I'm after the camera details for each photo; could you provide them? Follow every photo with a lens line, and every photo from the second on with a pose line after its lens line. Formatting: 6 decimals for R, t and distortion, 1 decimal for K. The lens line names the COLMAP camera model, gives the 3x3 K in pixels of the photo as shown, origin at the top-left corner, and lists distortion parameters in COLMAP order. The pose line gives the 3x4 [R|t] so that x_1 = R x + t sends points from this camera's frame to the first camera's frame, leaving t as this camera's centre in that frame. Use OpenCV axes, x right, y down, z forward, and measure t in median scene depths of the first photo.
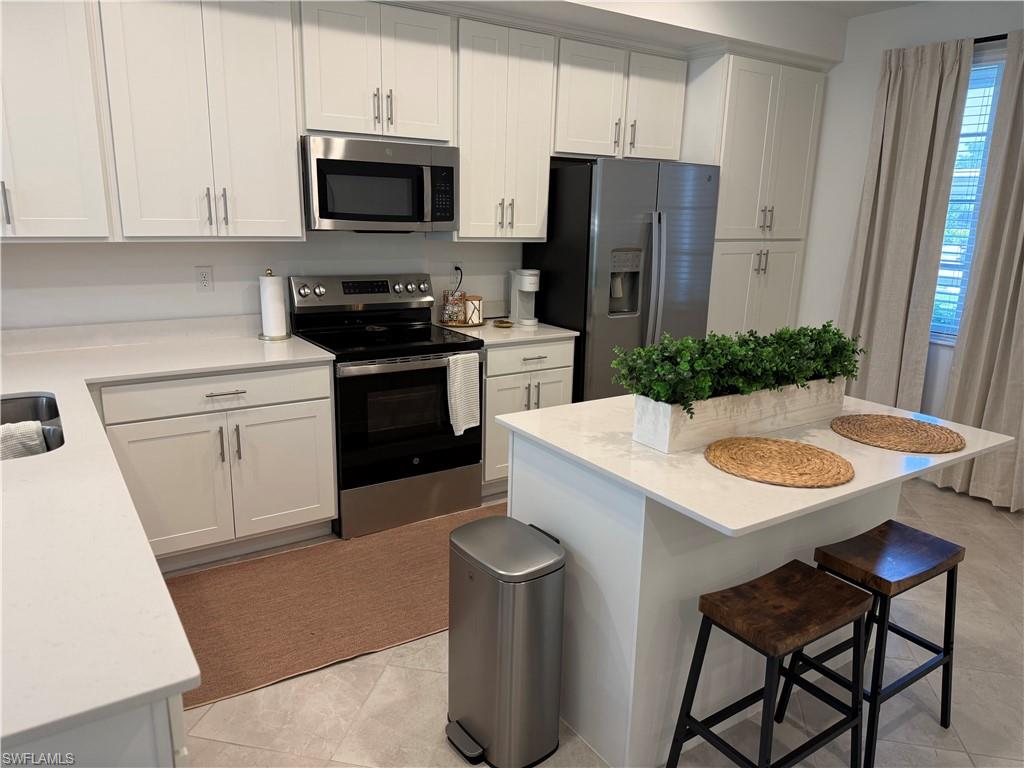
lens RADIAL K [[716.7, 0, 512.0], [0, 716.7, 384.0], [0, 0, 1]] dist [0.101829, -0.137598]
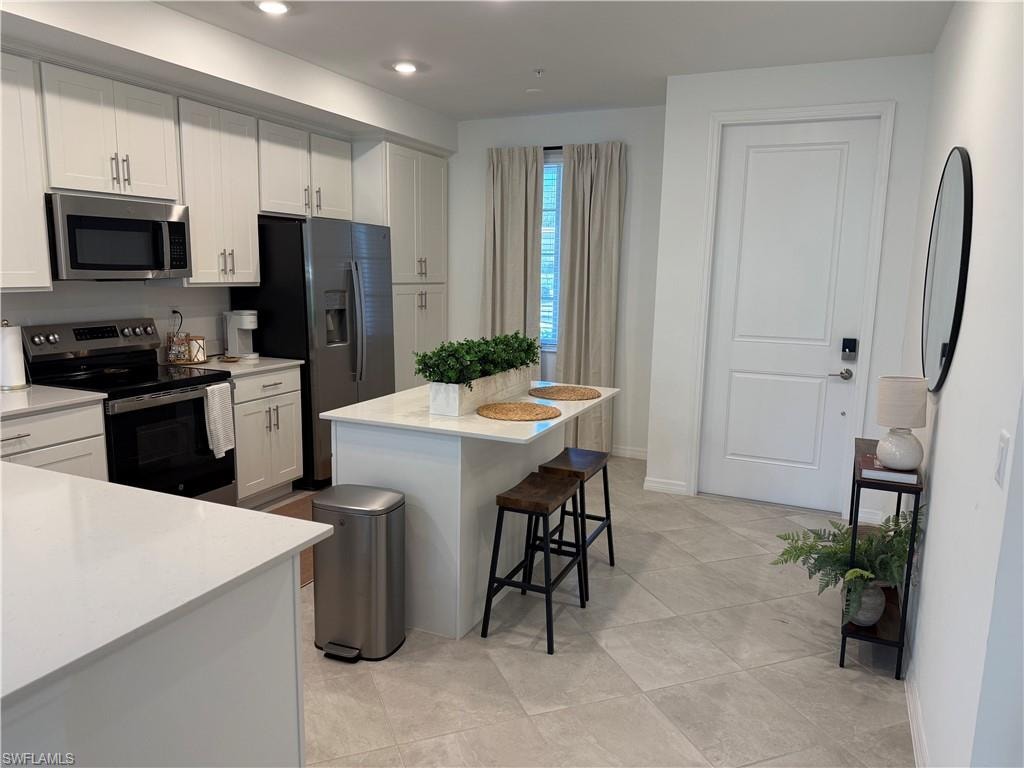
lens RADIAL K [[748.5, 0, 504.1], [0, 748.5, 369.7], [0, 0, 1]] dist [0.112584, -0.177641]
pose [[0.847103, -0.082332, 0.525013, -0.282214], [0.127168, 0.990628, -0.049836, 0.047137], [-0.515989, 0.108981, 0.849634, -0.226219]]
